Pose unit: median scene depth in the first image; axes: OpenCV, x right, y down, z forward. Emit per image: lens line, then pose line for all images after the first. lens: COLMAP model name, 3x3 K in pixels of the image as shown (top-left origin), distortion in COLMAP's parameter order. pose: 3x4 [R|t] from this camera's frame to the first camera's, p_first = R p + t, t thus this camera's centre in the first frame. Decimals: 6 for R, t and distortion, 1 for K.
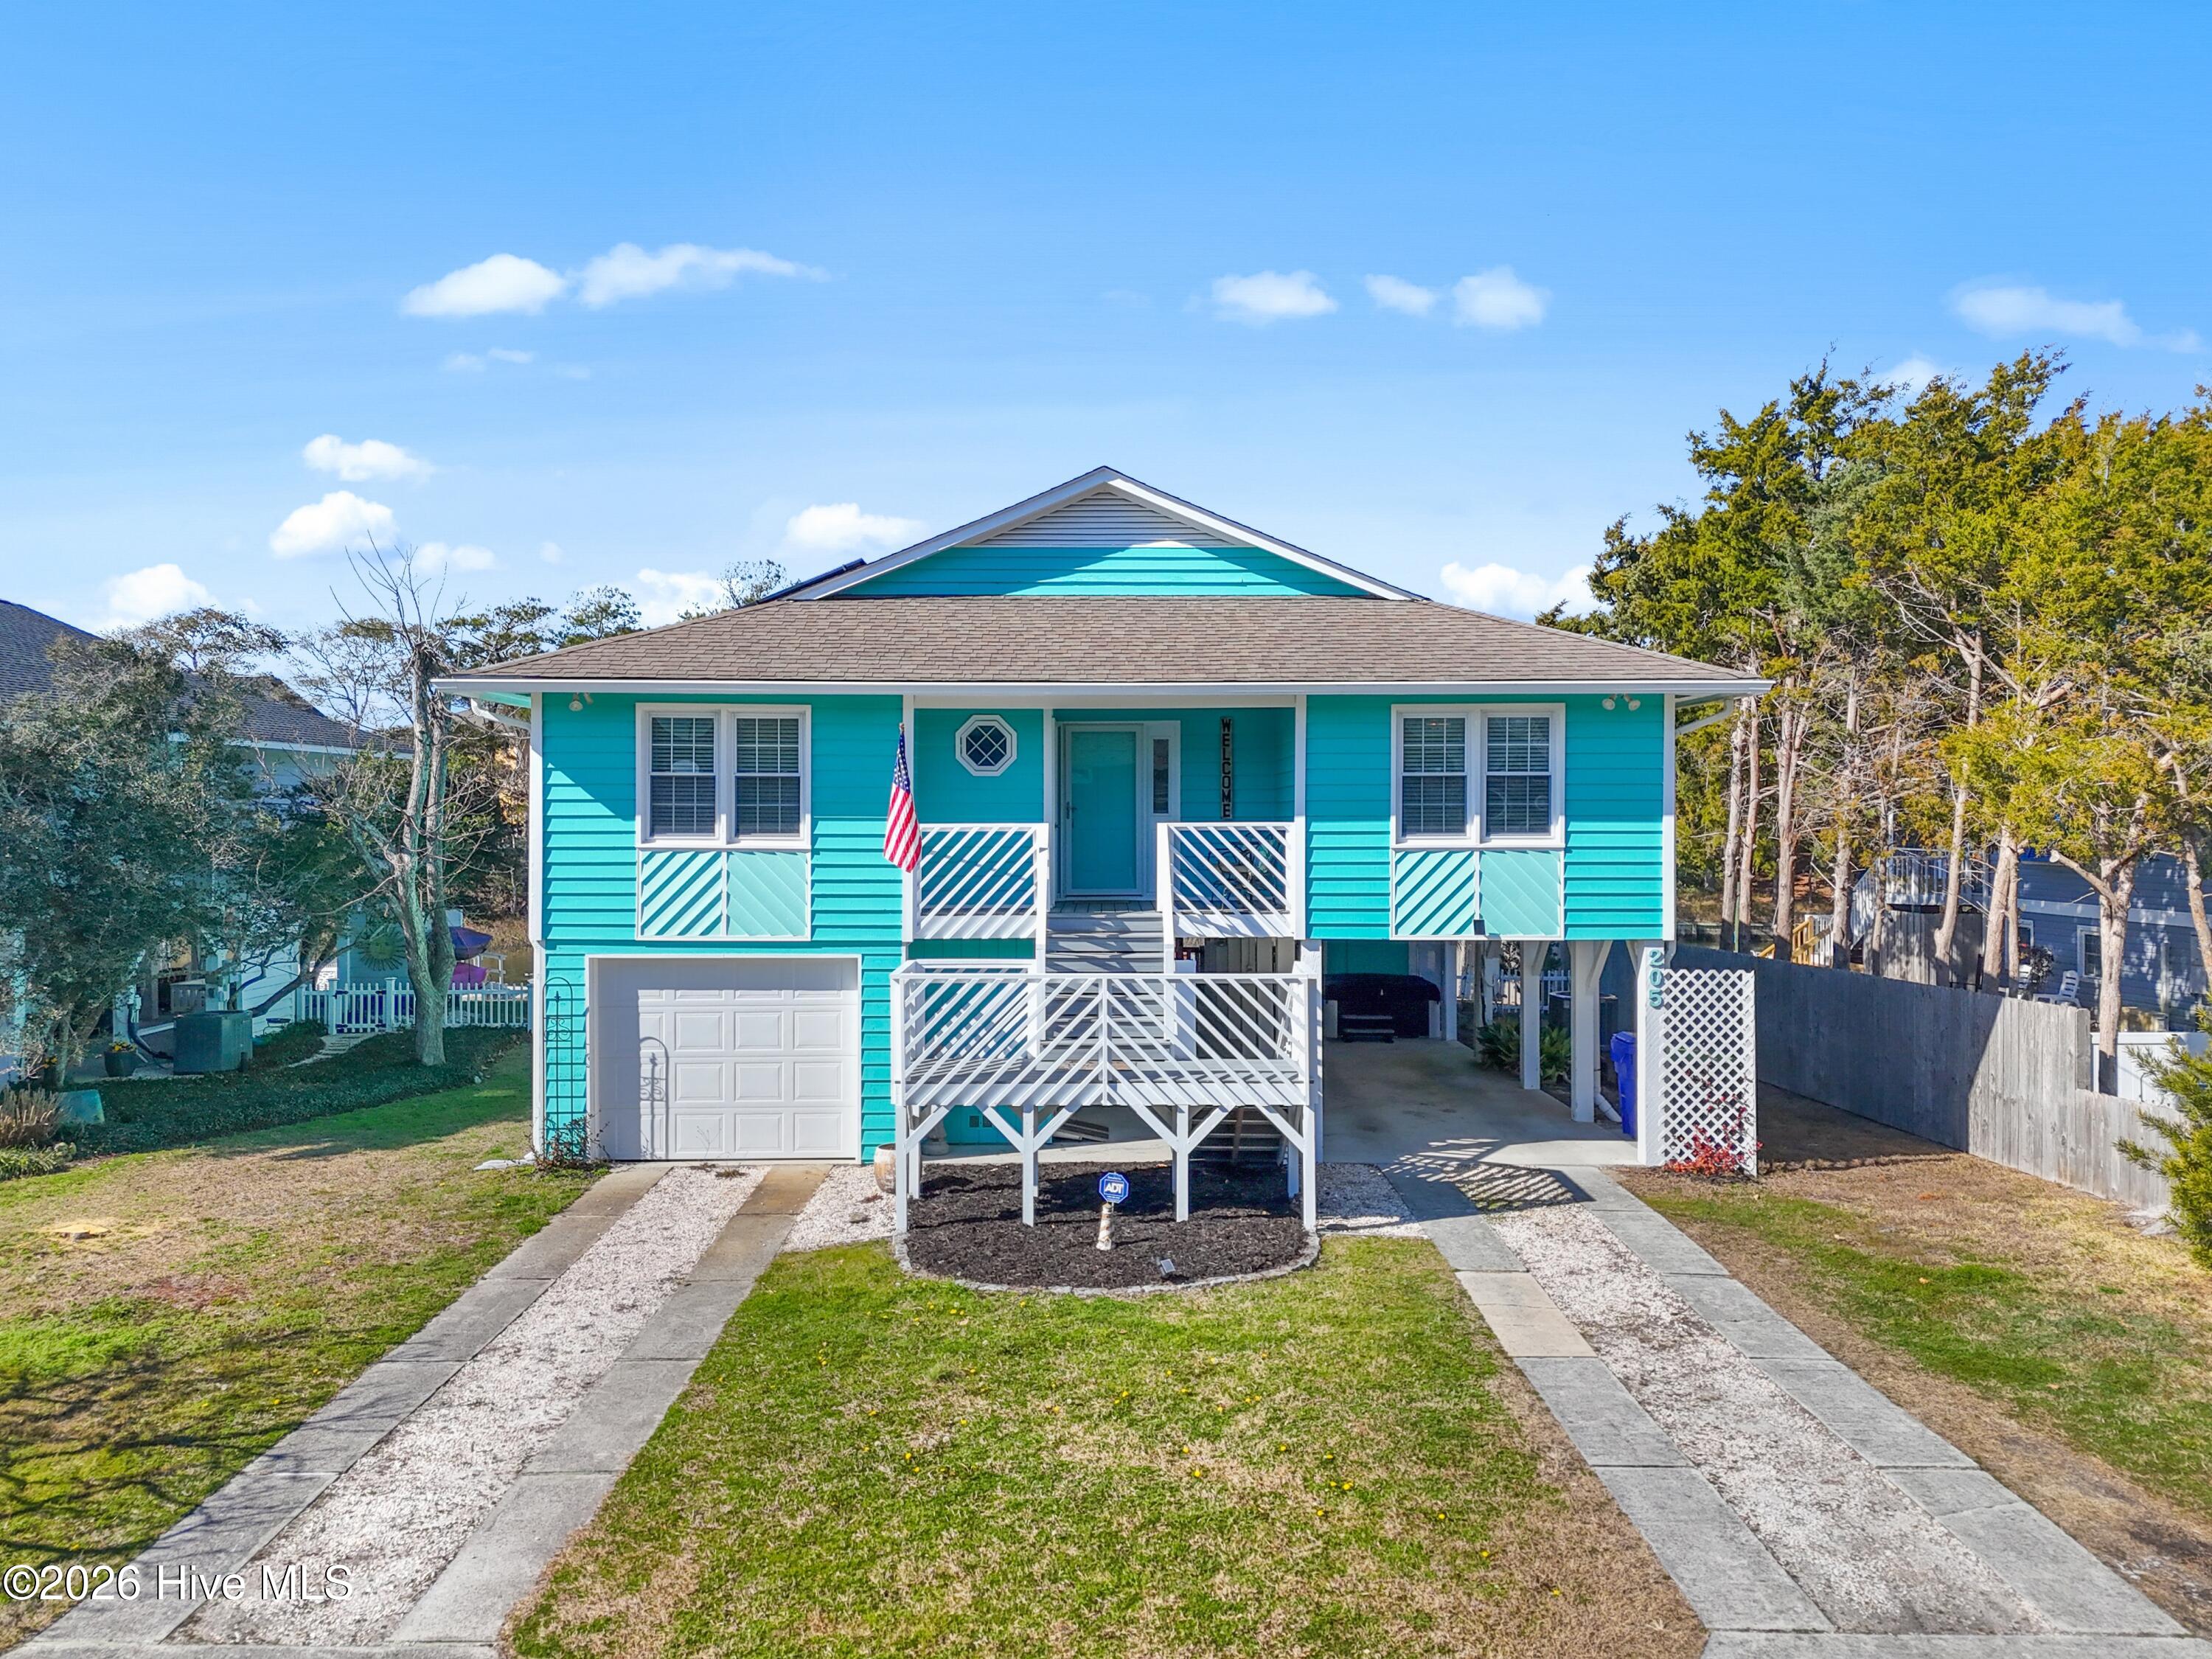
lens RADIAL K [[1625.9, 0, 1109.2], [0, 1625.9, 832.0], [0, 0, 1]] dist [0.069914, -0.058688]
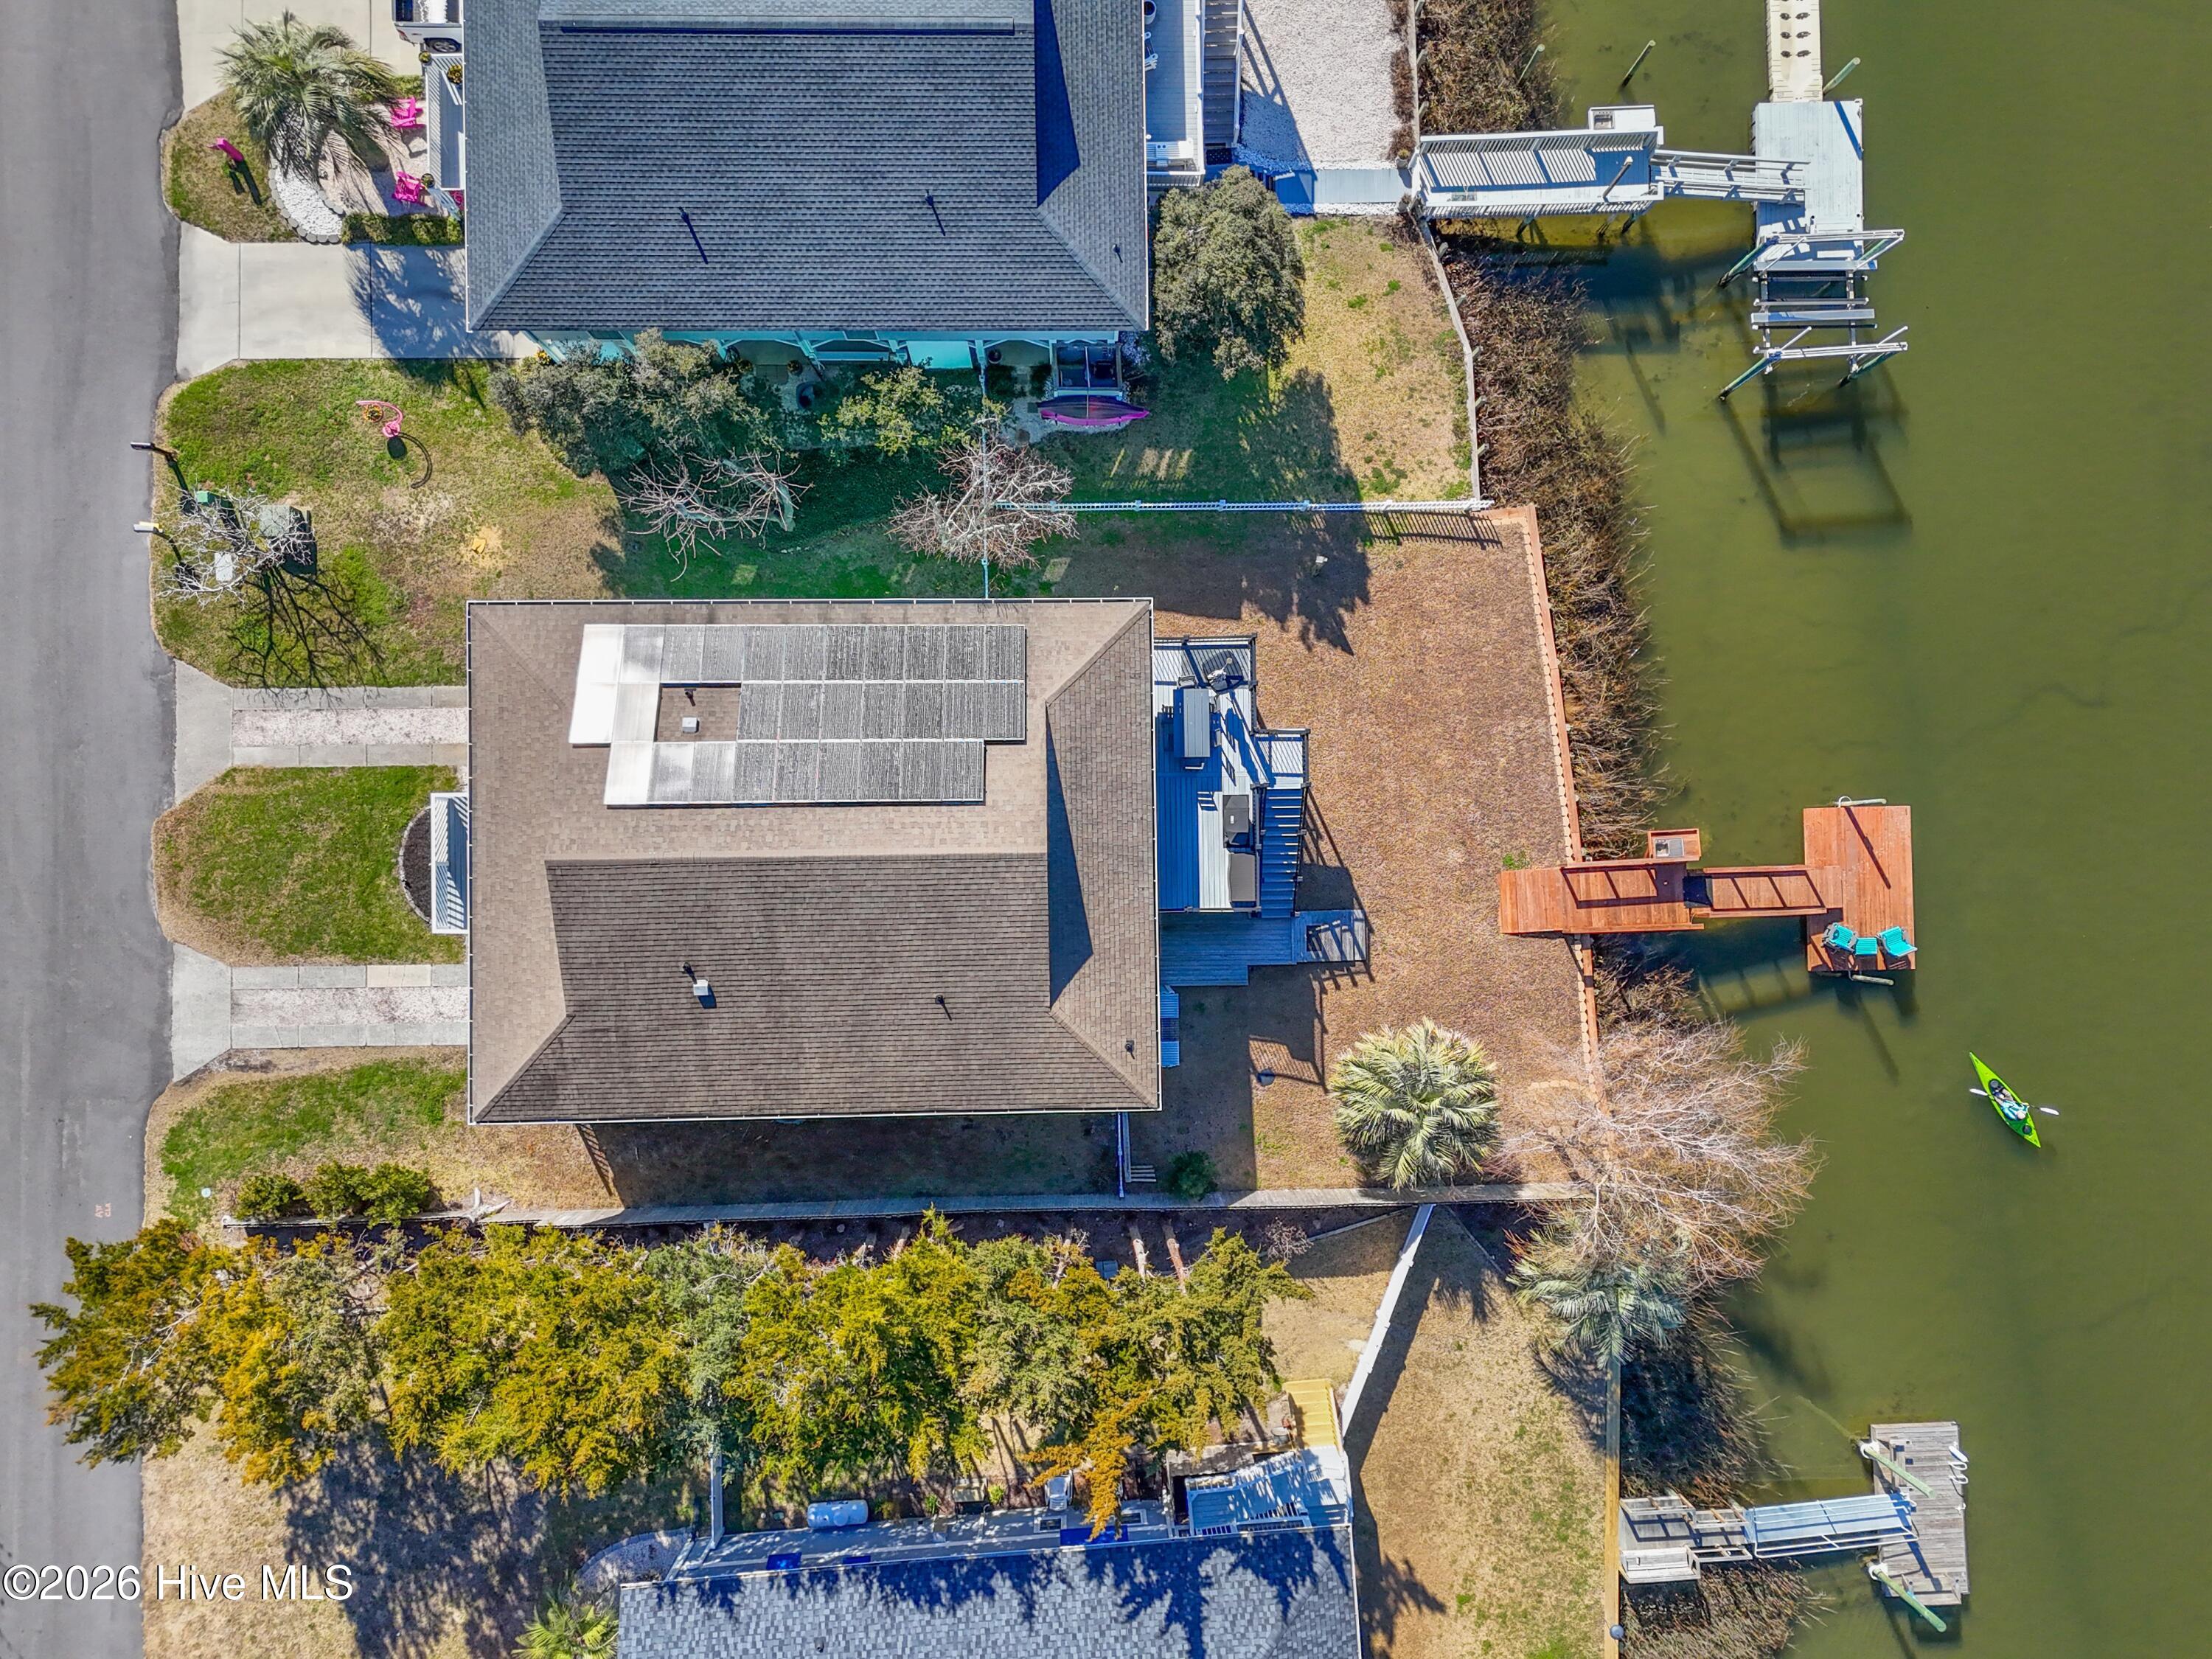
lens RADIAL K [[1613.5, 0, 1097.4], [0, 1613.5, 837.7], [0, 0, 1]] dist [0.087625, -0.084872]
pose [[0.007789, 0.999593, -0.027445, 0.037478], [-0.022193, 0.027612, 0.999372, -2.571309], [0.999723, -0.007175, 0.022399, 1.859954]]
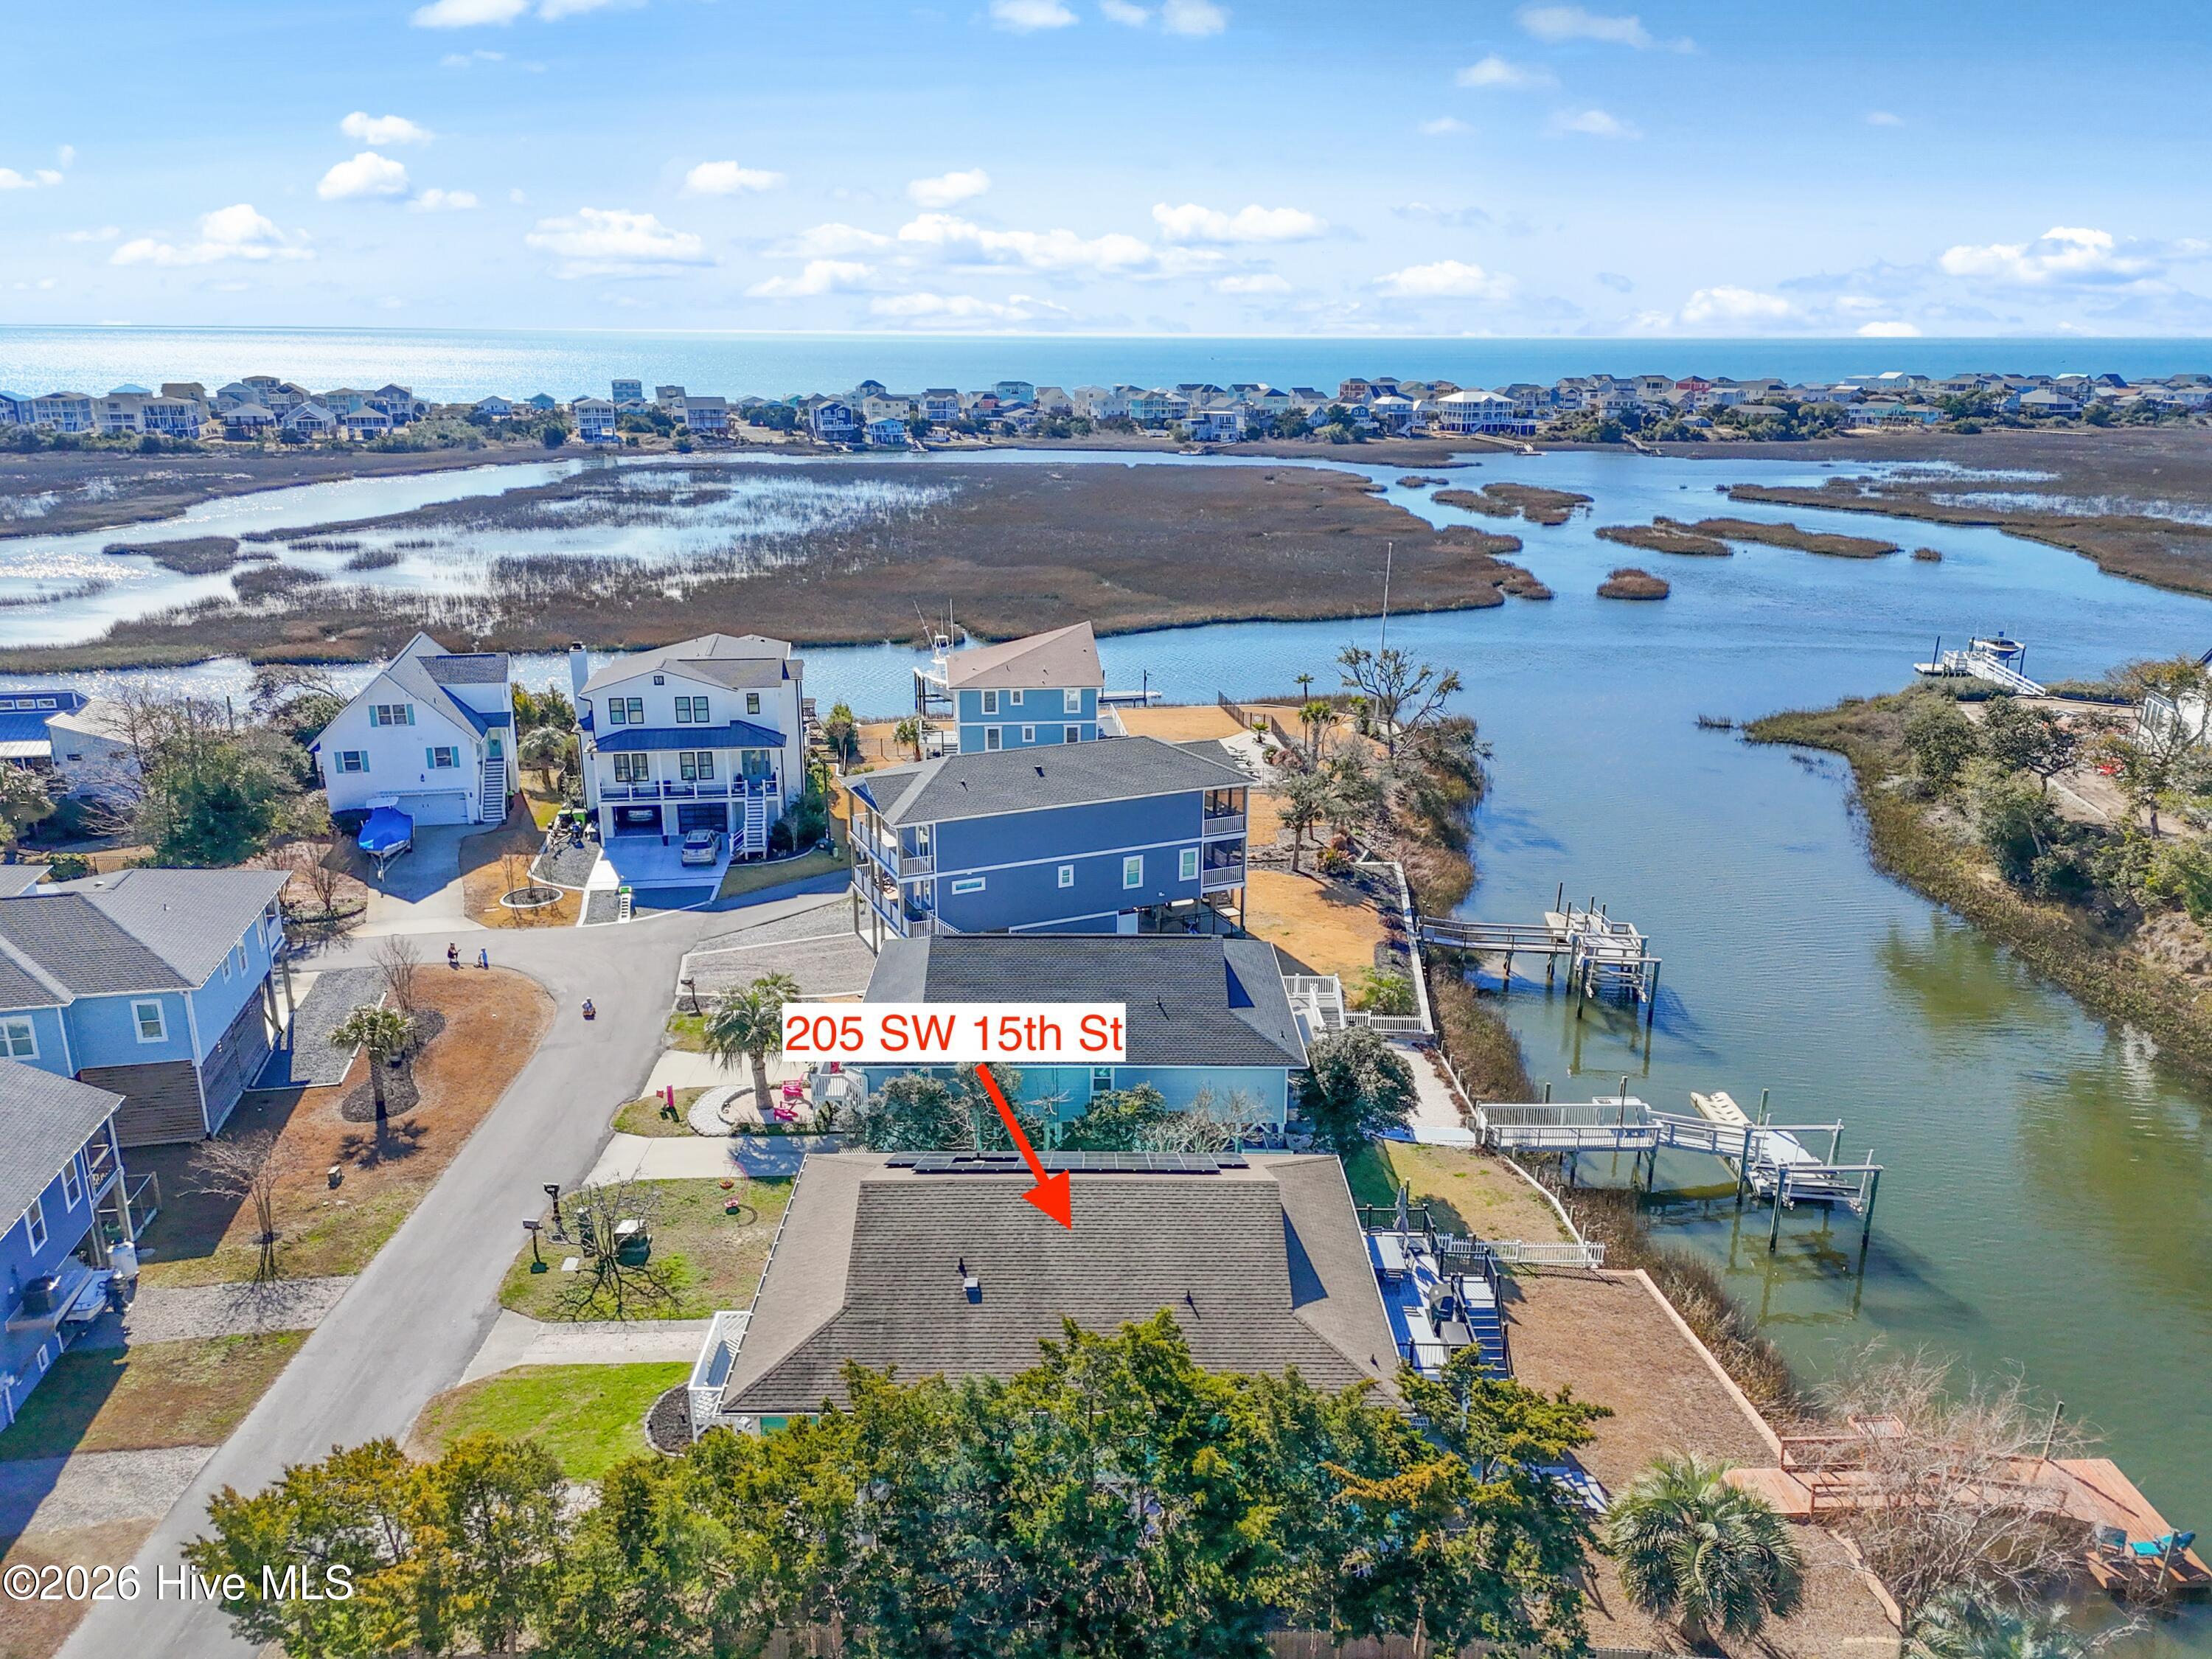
lens RADIAL K [[1613.5, 0, 1097.4], [0, 1613.5, 837.7], [0, 0, 1]] dist [0.087625, -0.084872]
pose [[-0.003396, 0.298562, -0.954384, 2.442986], [-0.011069, 0.954320, 0.298582, -1.635157], [0.999933, 0.011578, 0.000064, 1.526324]]
